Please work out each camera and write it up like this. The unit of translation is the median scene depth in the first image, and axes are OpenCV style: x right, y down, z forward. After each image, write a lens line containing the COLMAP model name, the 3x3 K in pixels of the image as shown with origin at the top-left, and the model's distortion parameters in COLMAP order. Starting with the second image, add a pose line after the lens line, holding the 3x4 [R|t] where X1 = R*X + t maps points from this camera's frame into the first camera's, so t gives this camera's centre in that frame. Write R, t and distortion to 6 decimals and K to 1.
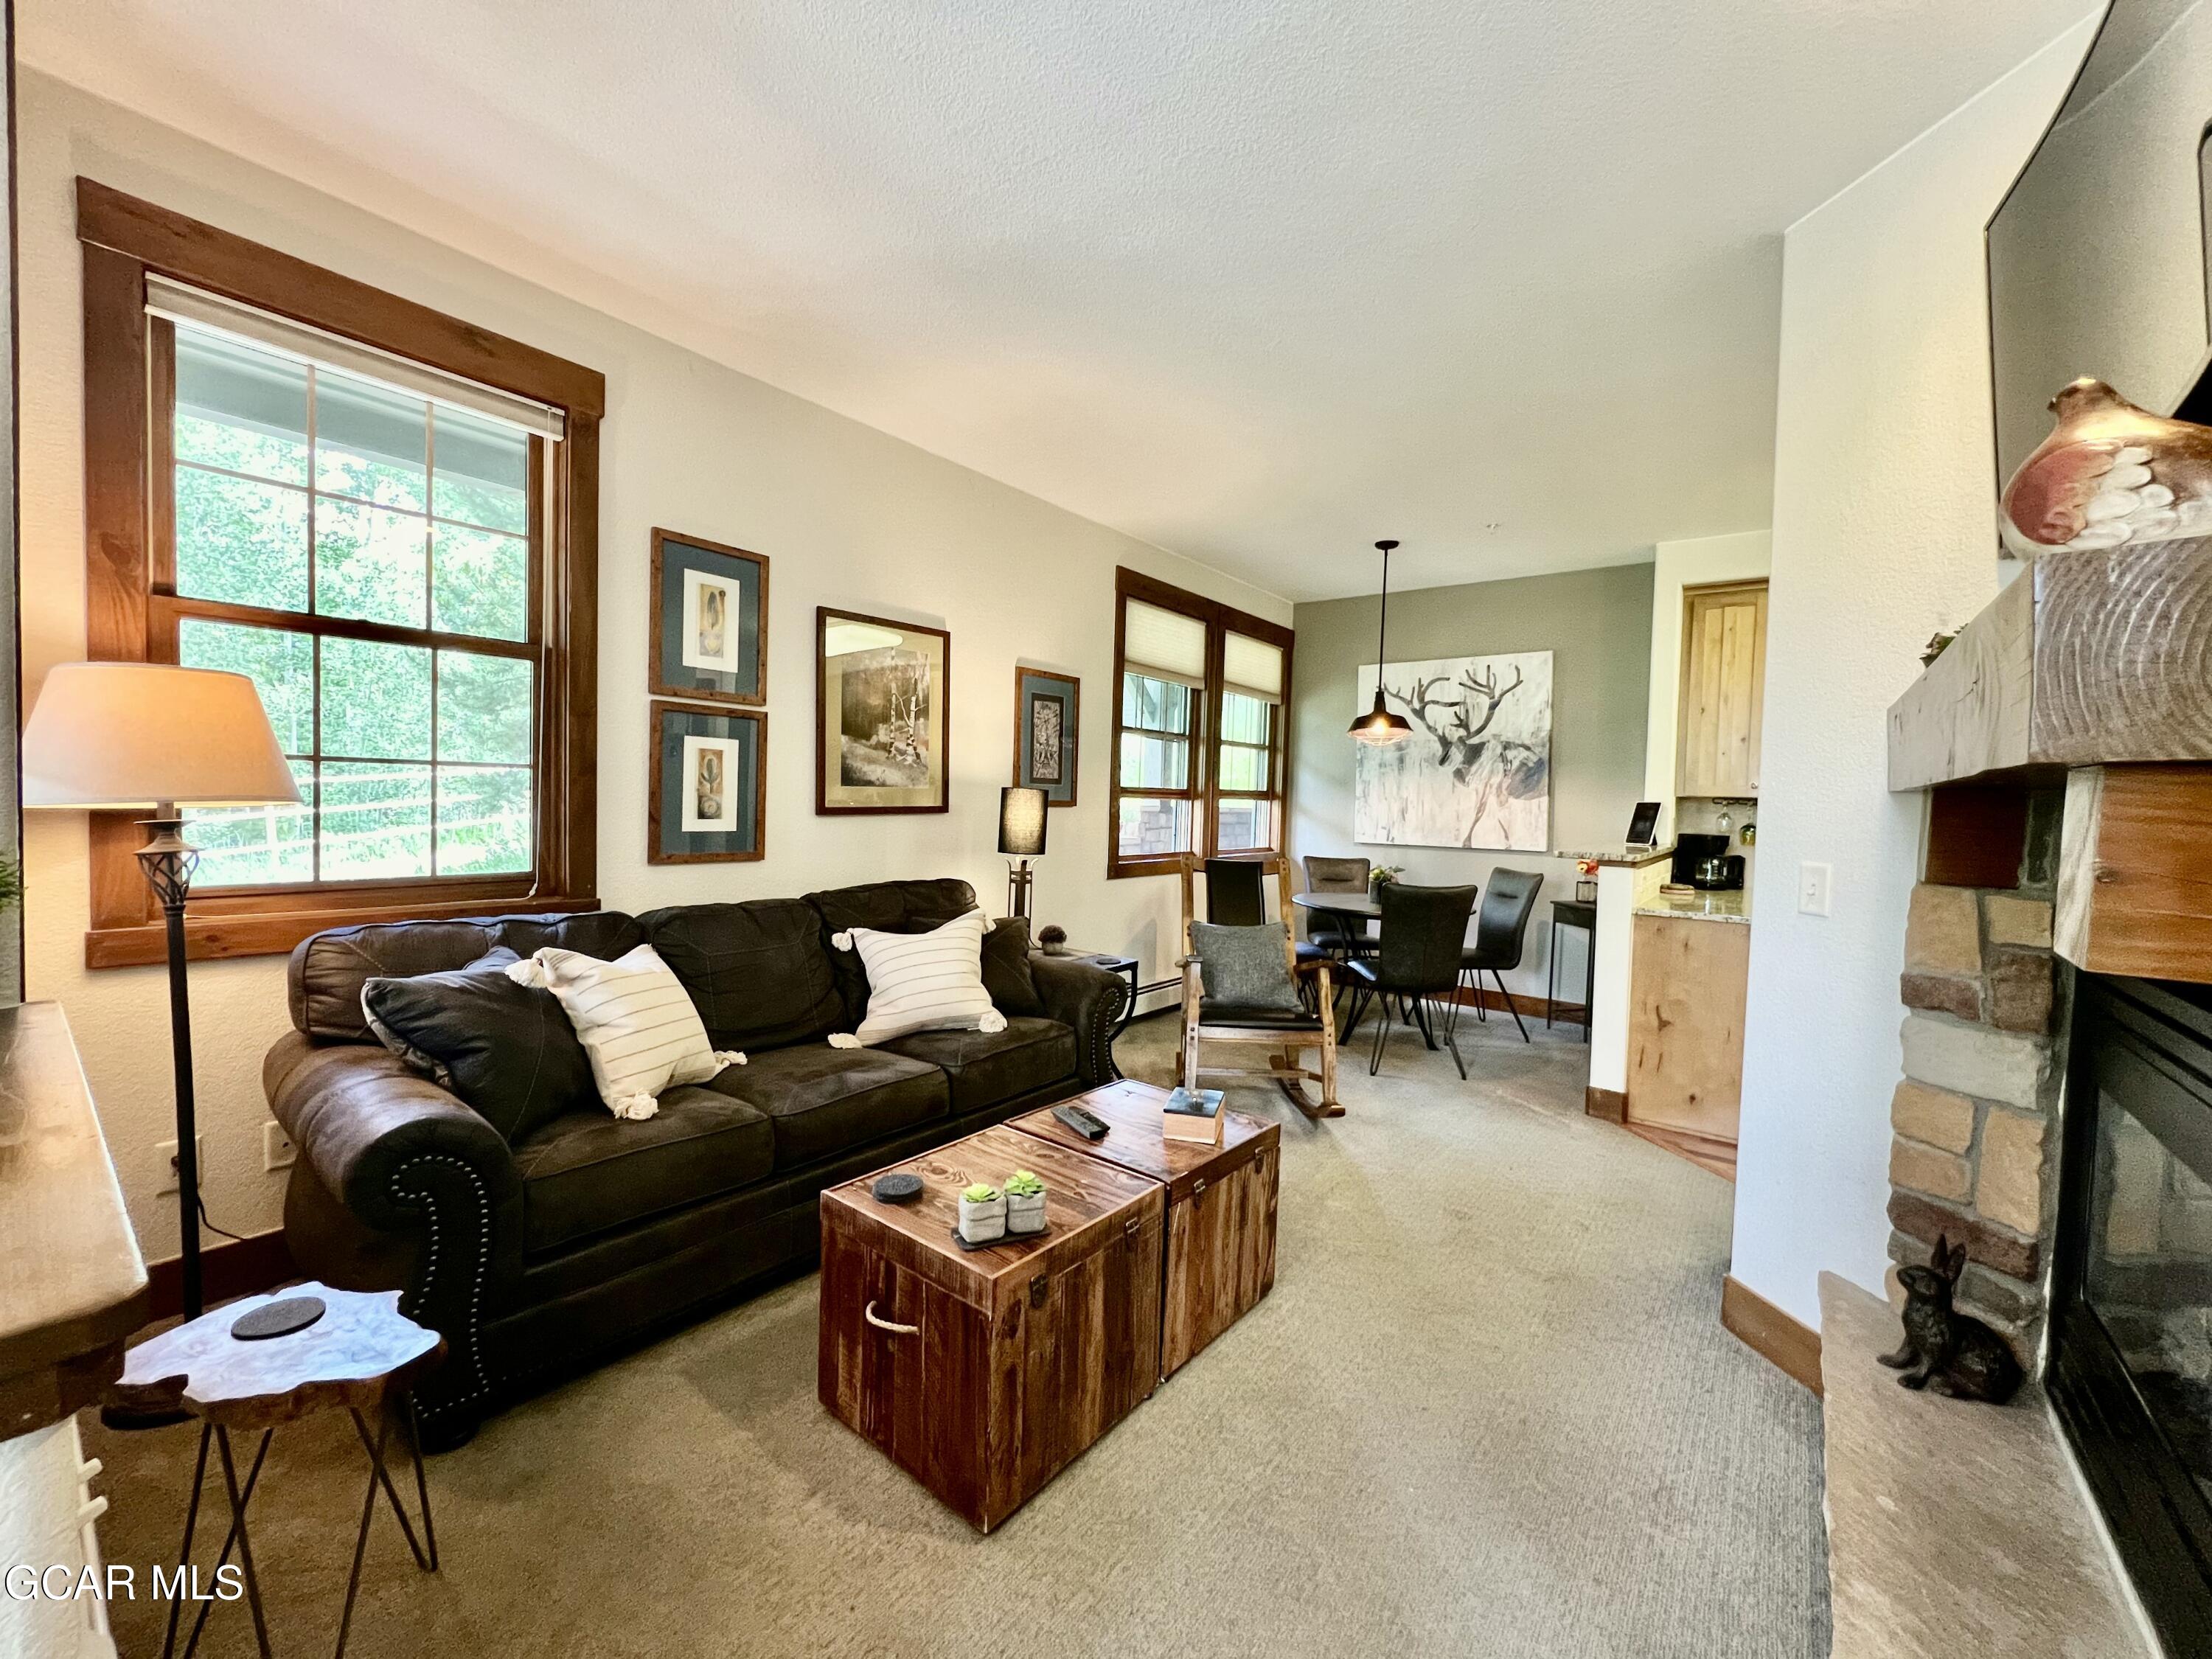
lens RADIAL K [[887.8, 0, 1105.6], [0, 887.8, 827.4], [0, 0, 1]] dist [-0.002200, 0.001146]
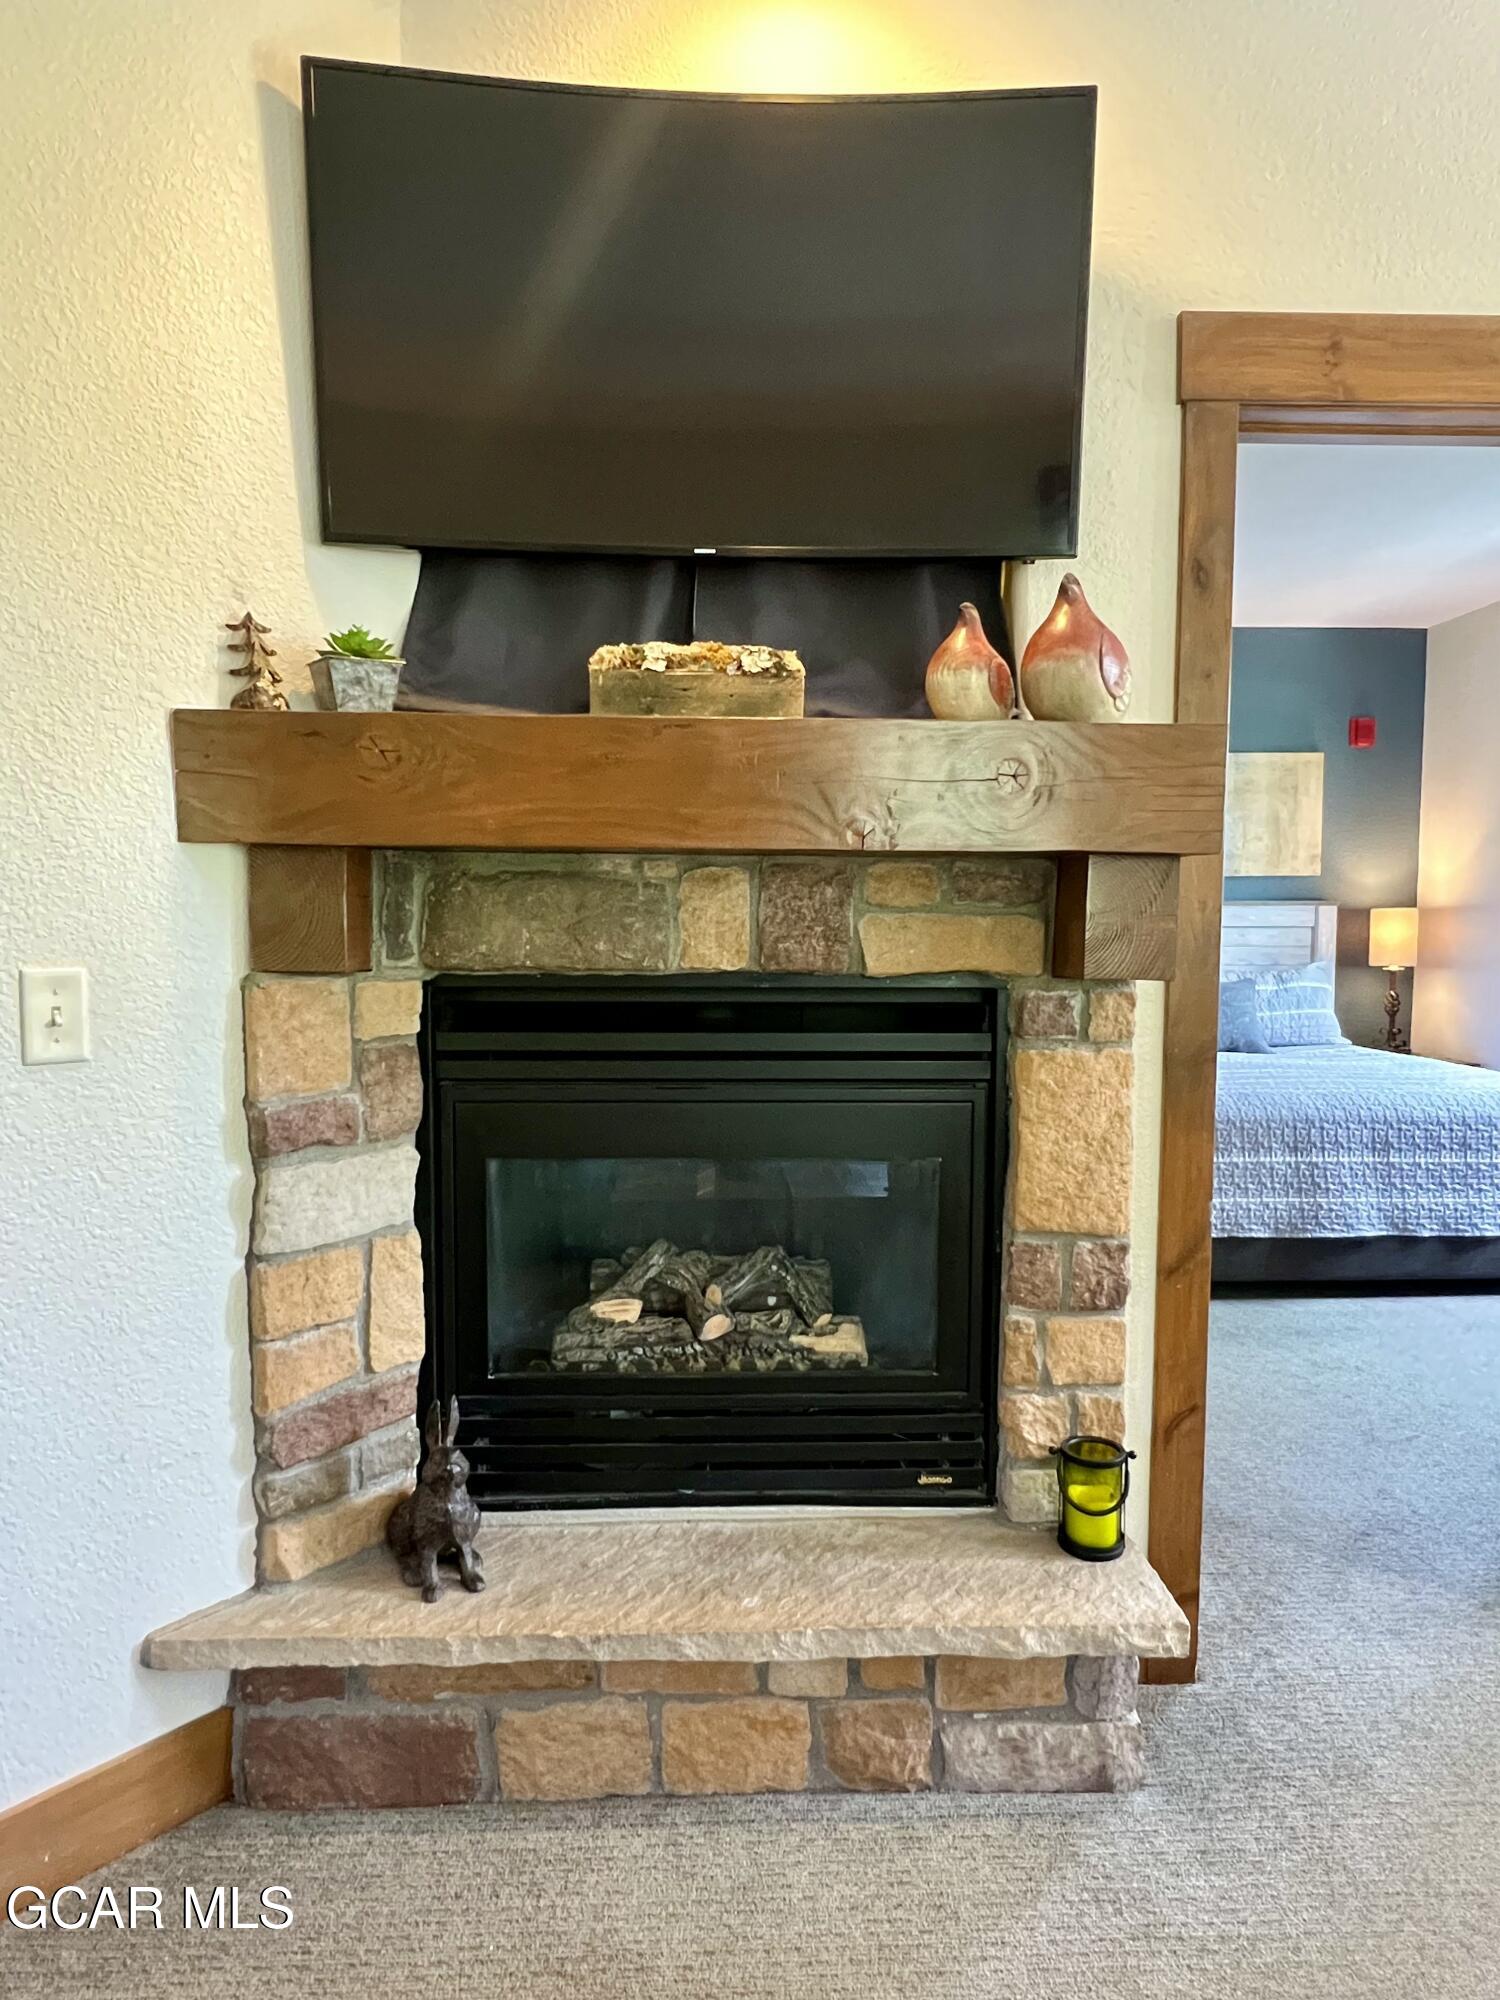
lens RADIAL K [[1180.6, 0, 743.6], [0, 1180.6, 997.6], [0, 0, 1]] dist [-0.006392, -0.001025]
pose [[-0.642886, -0.087121, 0.760991, -0.013107], [0.000581, 0.993455, 0.114226, -0.015128], [-0.765961, 0.073877, -0.638628, 0.723959]]
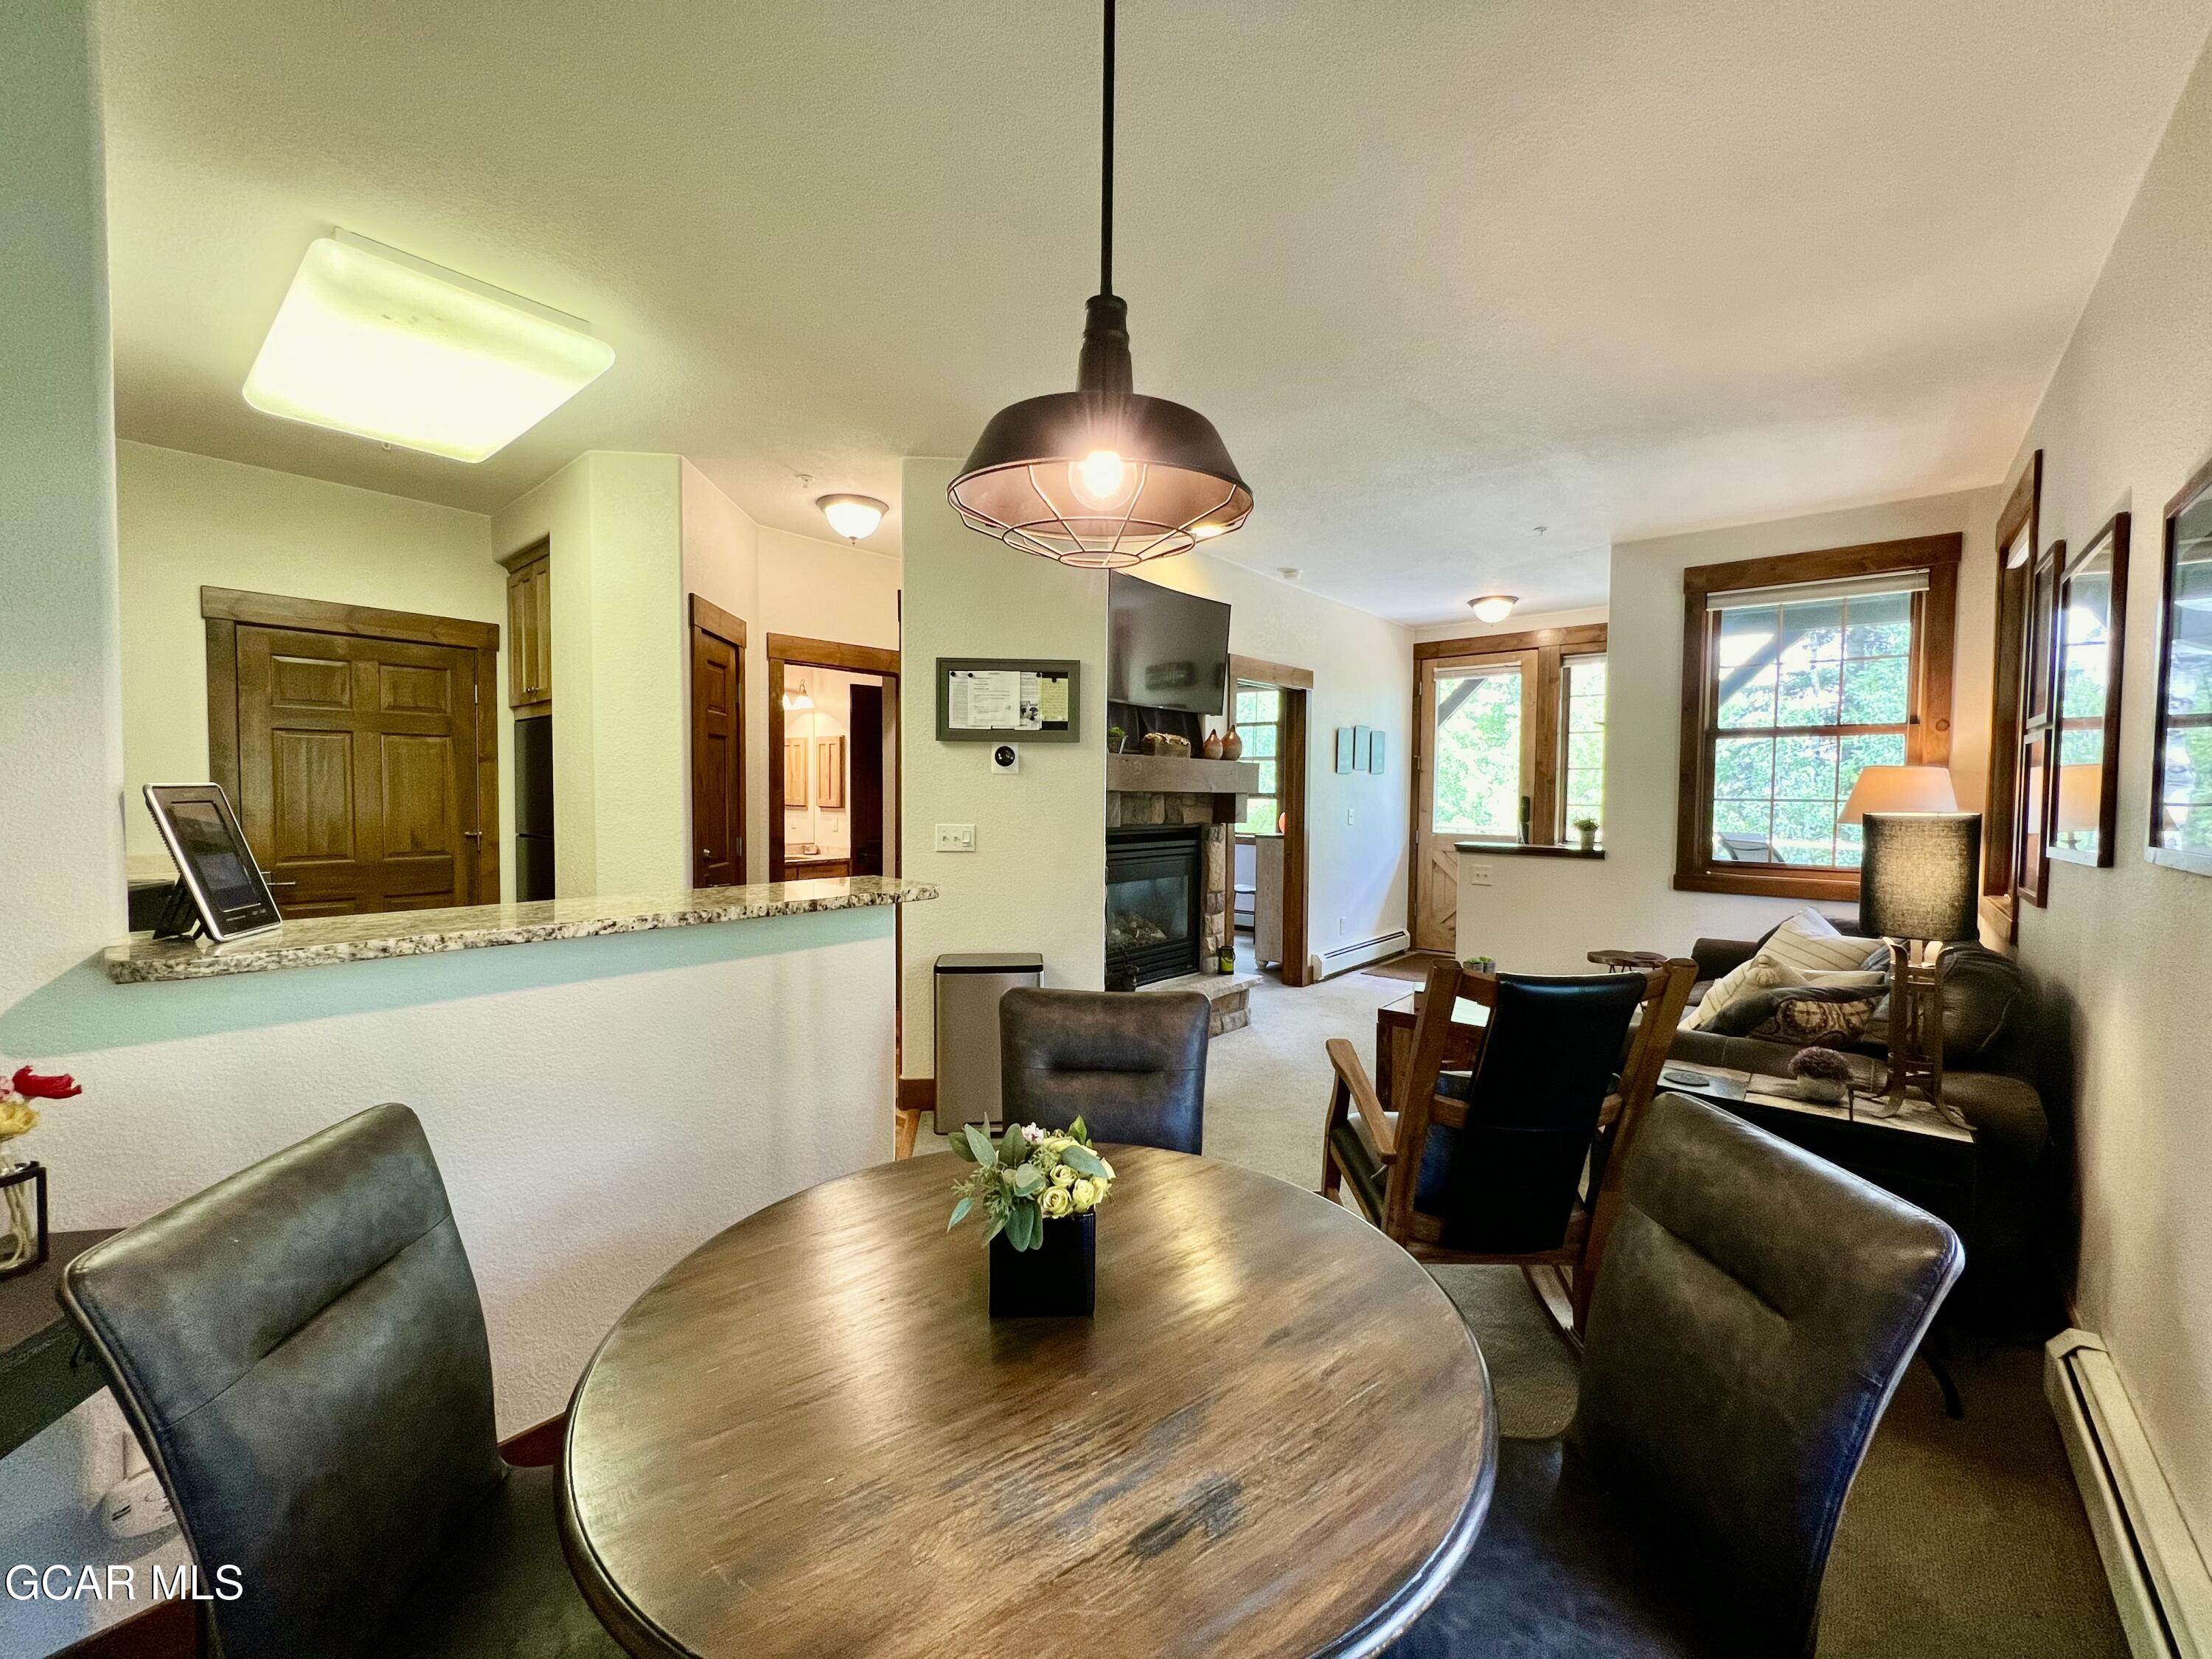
lens RADIAL K [[887.8, 0, 1102.8], [0, 887.8, 830.5], [0, 0, 1]] dist [-0.002200, 0.001146]
pose [[-0.998227, -0.040618, 0.043505, 0.455735], [-0.036979, 0.995994, 0.081412, -0.071636], [-0.046638, 0.079659, -0.995731, 1.864641]]
